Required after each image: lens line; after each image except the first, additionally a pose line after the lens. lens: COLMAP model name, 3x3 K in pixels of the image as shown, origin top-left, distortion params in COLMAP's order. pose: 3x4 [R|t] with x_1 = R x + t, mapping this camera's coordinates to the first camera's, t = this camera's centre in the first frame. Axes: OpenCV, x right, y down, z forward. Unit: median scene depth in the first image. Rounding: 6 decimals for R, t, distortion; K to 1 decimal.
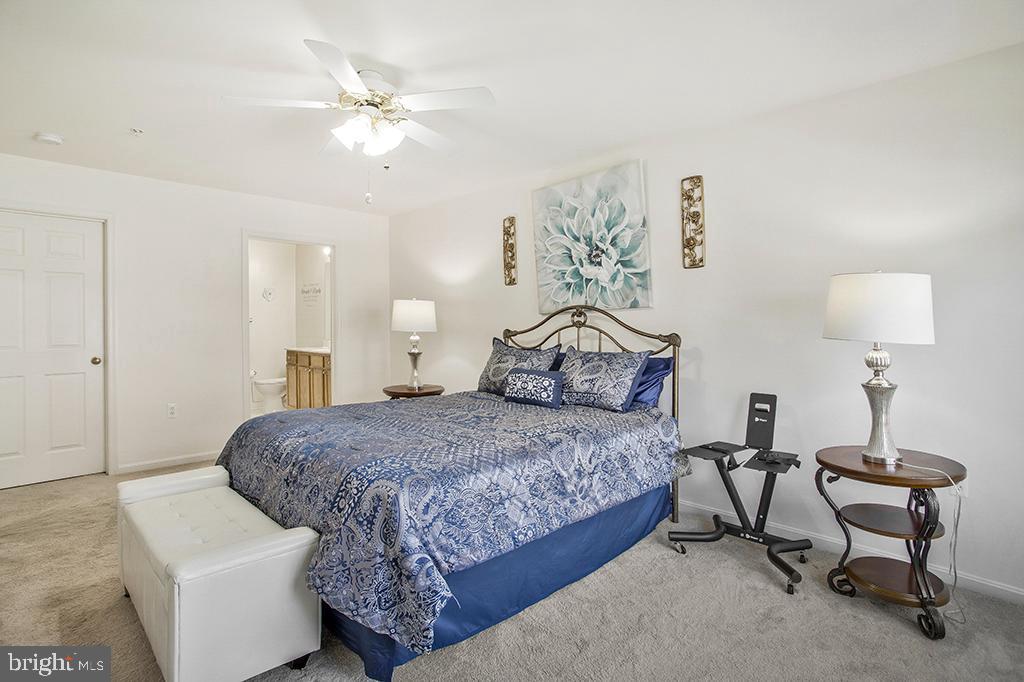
lens RADIAL K [[513.5, 0, 476.6], [0, 513.5, 334.2], [0, 0, 1]] dist [-0.042554, 0.000874]
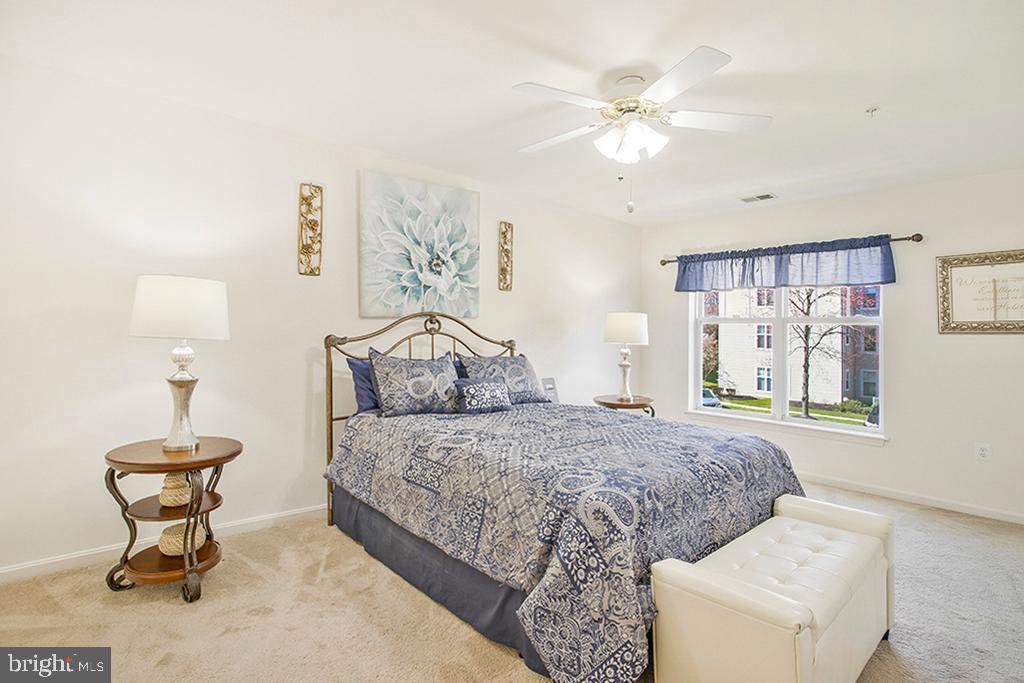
lens RADIAL K [[513.5, 0, 476.6], [0, 513.5, 334.7], [0, 0, 1]] dist [-0.042554, 0.000874]
pose [[0.048051, 0.004399, 0.998835, -0.792539], [0.004581, 0.999979, -0.004624, -0.007520], [-0.998834, 0.004798, 0.048030, 0.872806]]
